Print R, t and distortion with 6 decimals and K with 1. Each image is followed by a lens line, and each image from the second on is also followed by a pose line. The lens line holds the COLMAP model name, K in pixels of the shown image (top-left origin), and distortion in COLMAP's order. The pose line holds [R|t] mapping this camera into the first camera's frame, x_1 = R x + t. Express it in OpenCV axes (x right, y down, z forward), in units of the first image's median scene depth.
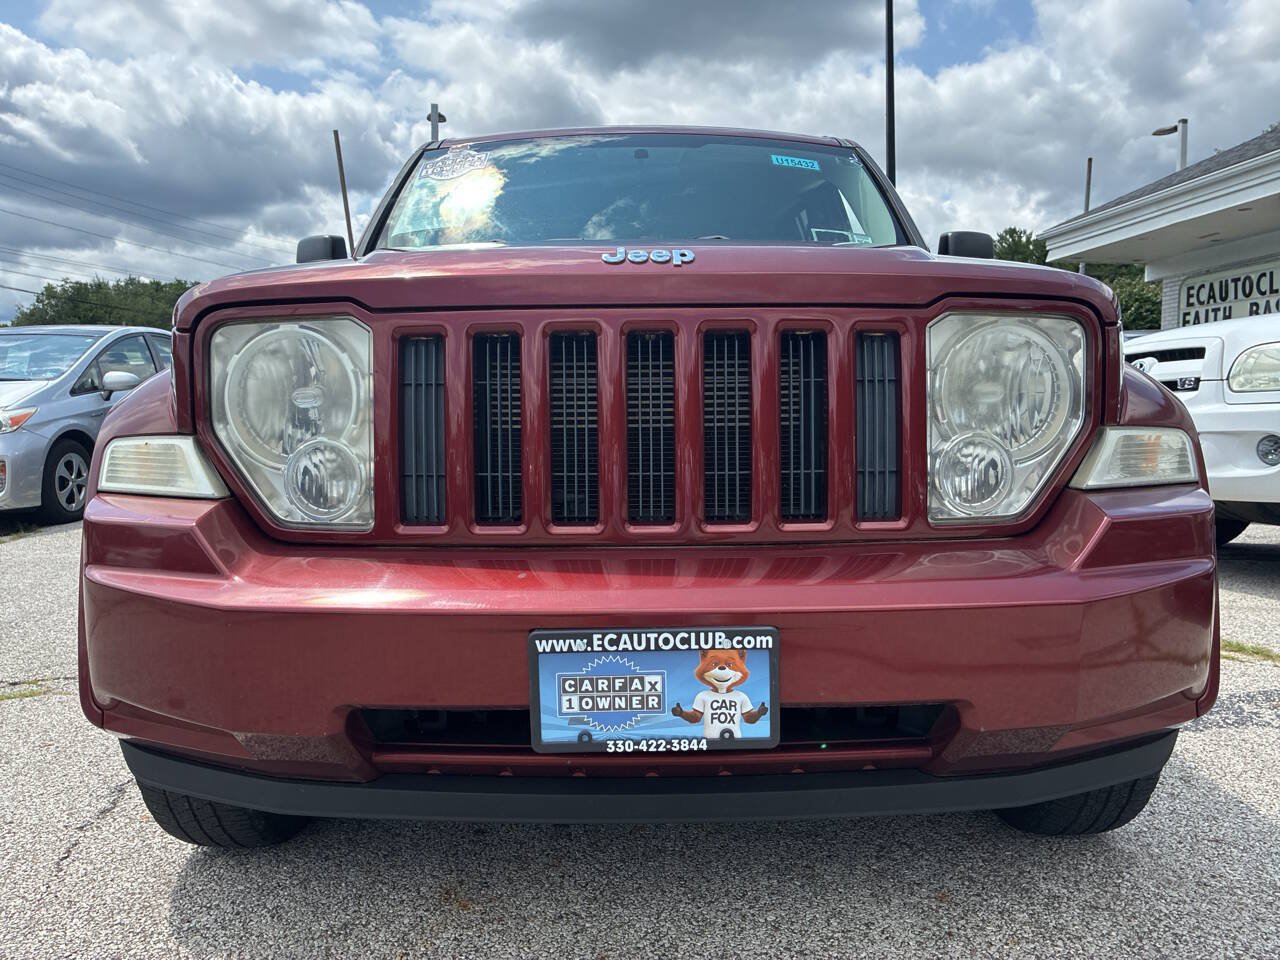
lens RADIAL K [[968.7, 0, 636.4], [0, 968.7, 479.3], [0, 0, 1]] dist [0.059547, -0.083340]
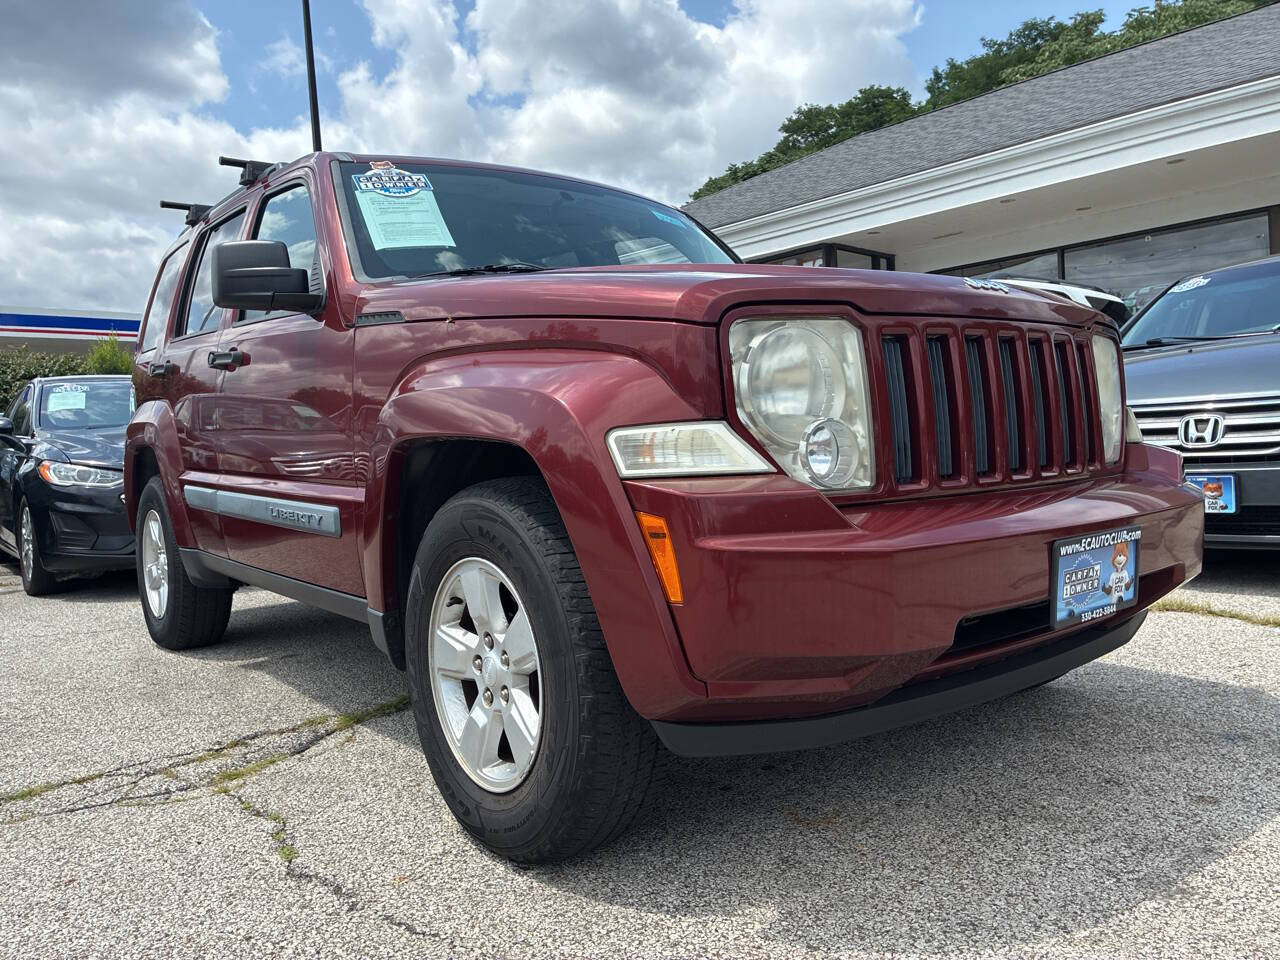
lens RADIAL K [[968.7, 0, 655.0], [0, 968.7, 470.7], [0, 0, 1]] dist [0.059547, -0.083340]
pose [[0.783756, -0.045163, 0.619425, -1.146196], [0.088184, 0.995340, -0.039006, 0.046597], [-0.614777, 0.085195, 0.784086, 0.188885]]
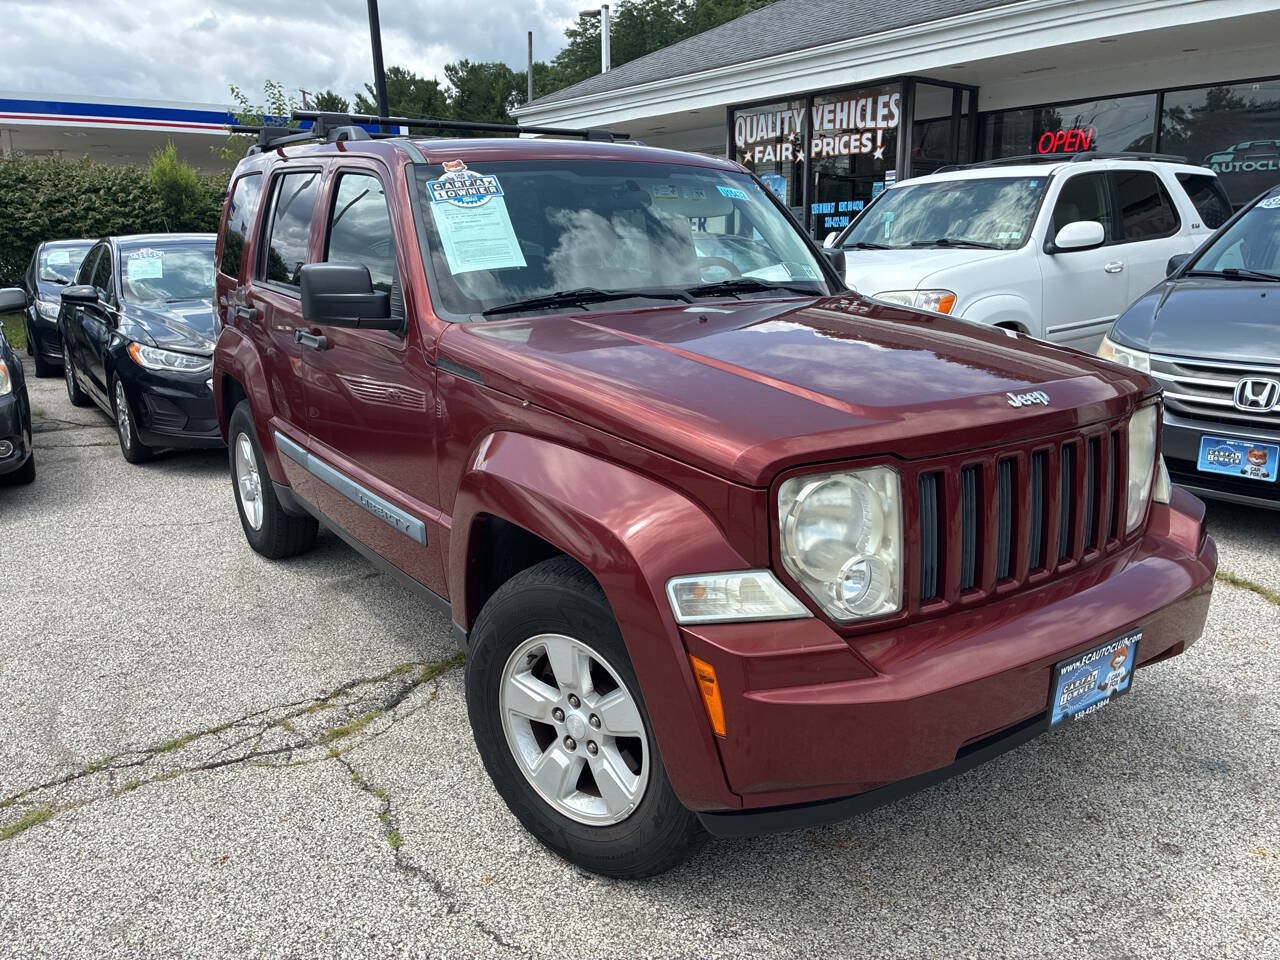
lens RADIAL K [[968.7, 0, 643.5], [0, 968.7, 479.2], [0, 0, 1]] dist [0.059547, -0.083340]
pose [[0.824348, -0.142230, 0.547925, -1.200685], [0.055219, 0.983509, 0.172222, -0.364397], [-0.563384, -0.111716, 0.818607, 0.084043]]
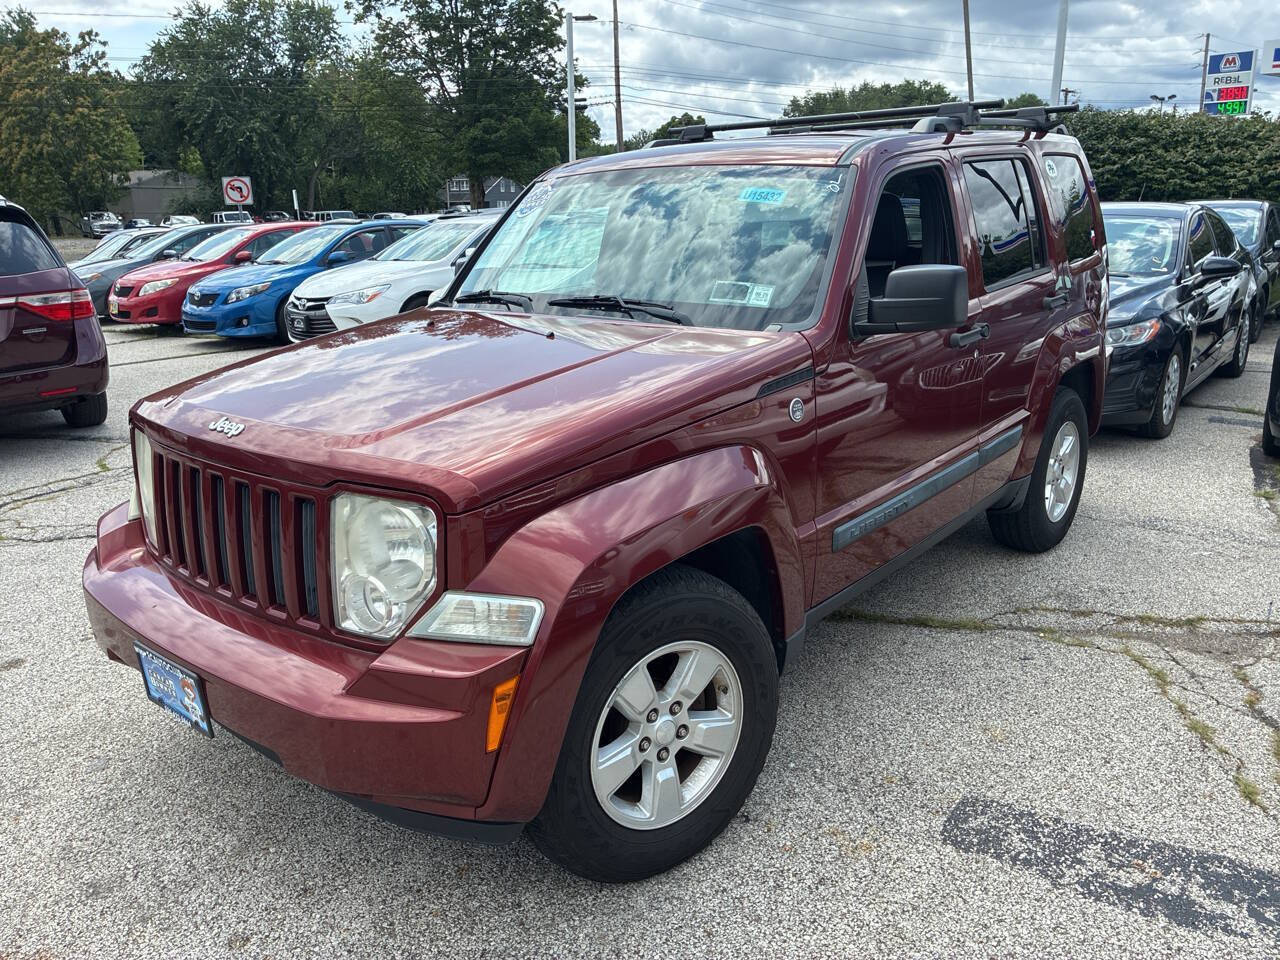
lens RADIAL K [[968.7, 0, 632.9], [0, 968.7, 466.2], [0, 0, 1]] dist [0.059547, -0.083340]
pose [[0.763064, 0.156270, -0.627147, 1.402956], [-0.036576, 0.979216, 0.199494, -0.465277], [0.645287, -0.129288, 0.752920, 0.193466]]
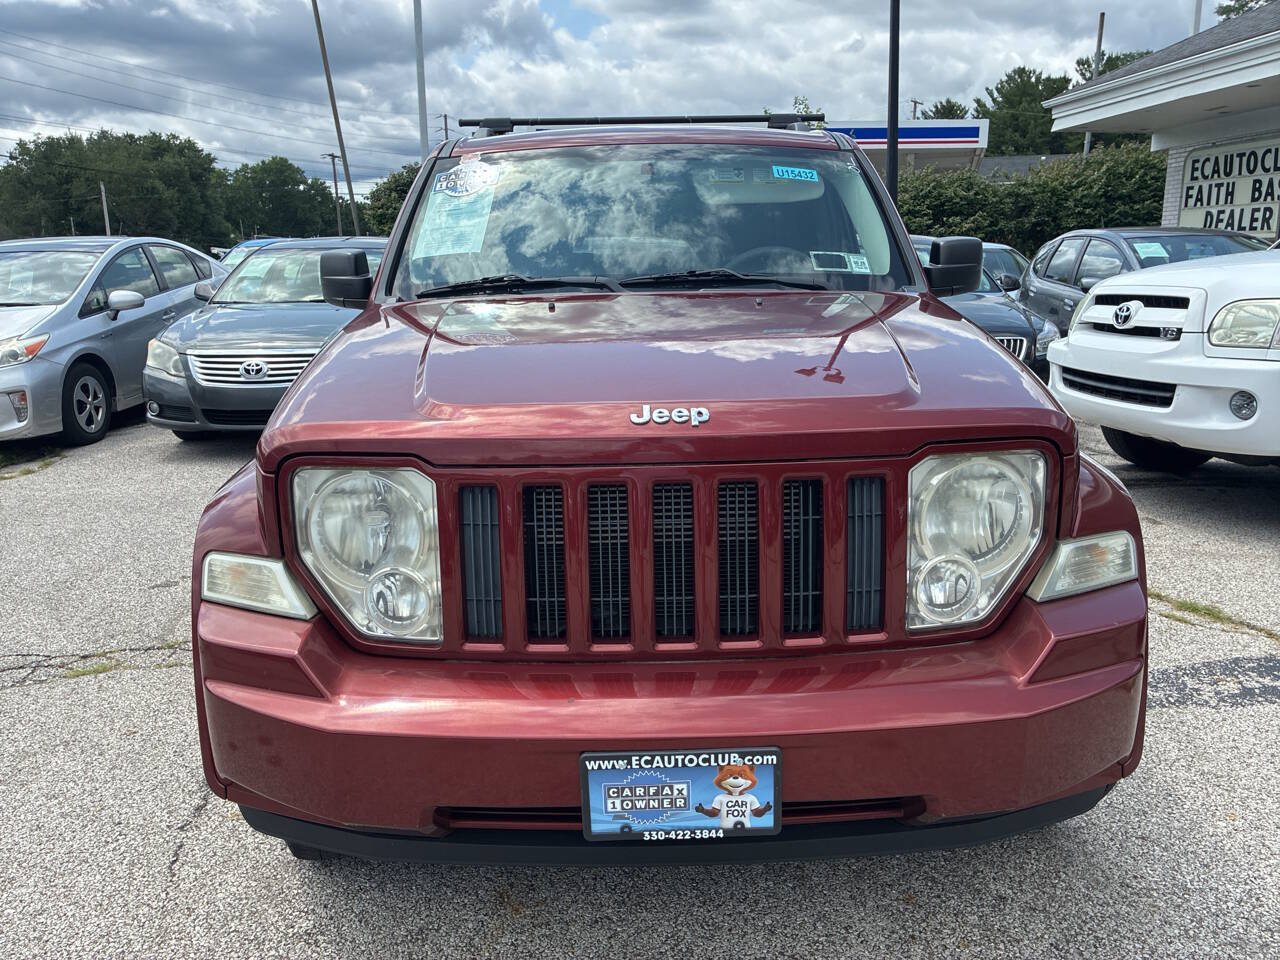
lens RADIAL K [[968.7, 0, 638.5], [0, 968.7, 473.1], [0, 0, 1]] dist [0.059547, -0.083340]
pose [[0.999918, -0.011619, 0.005462, -0.030776], [0.010736, 0.990013, 0.140568, -0.295483], [-0.007041, -0.140497, 0.990056, -0.143323]]
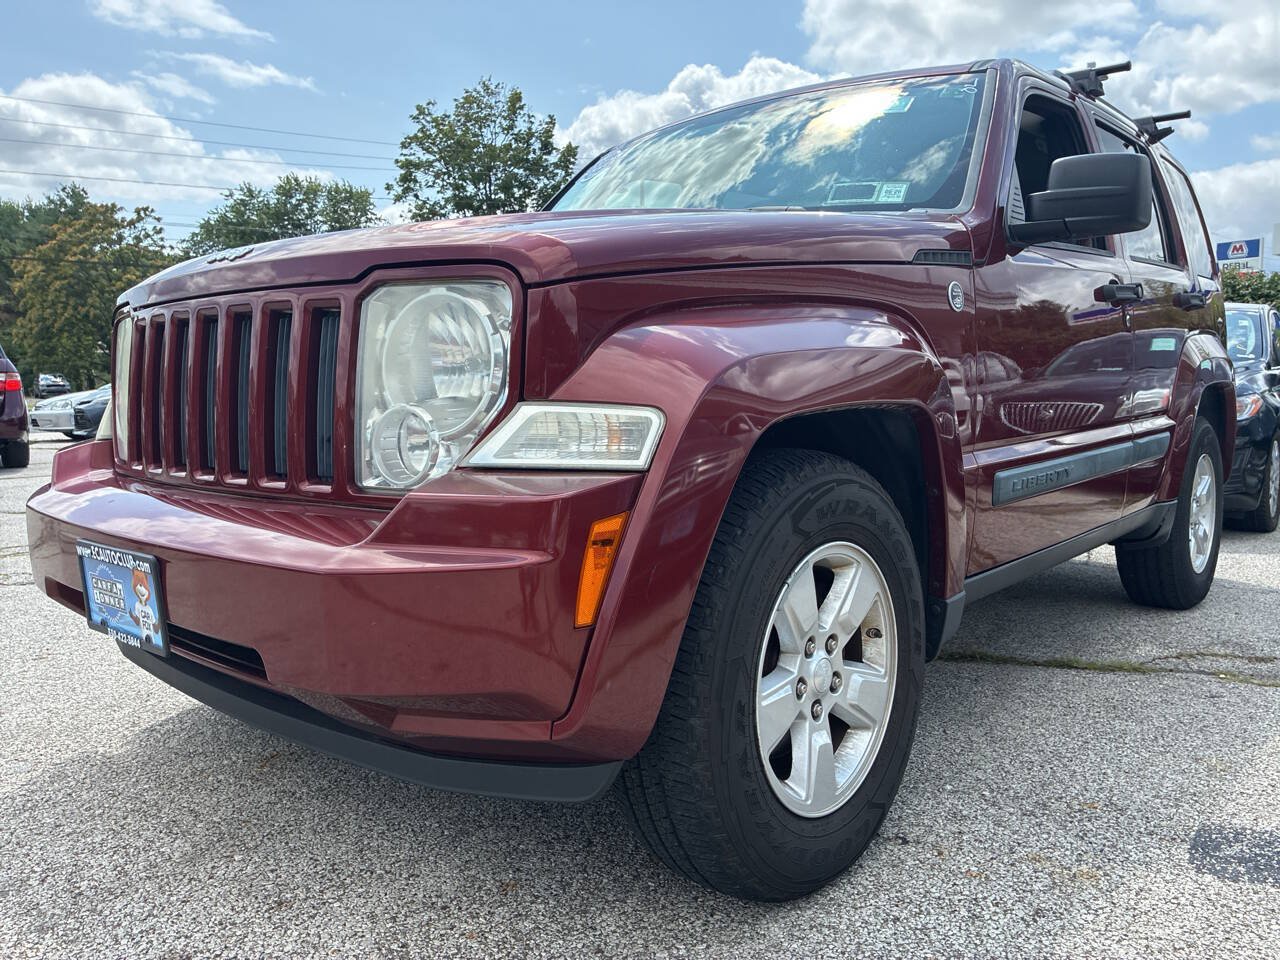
lens RADIAL K [[968.7, 0, 627.2], [0, 968.7, 479.8], [0, 0, 1]] dist [0.059547, -0.083340]
pose [[0.748963, 0.068722, -0.659039, 1.106805], [-0.060466, 0.997546, 0.035304, -0.018508], [0.659847, 0.013408, 0.751280, 0.373680]]
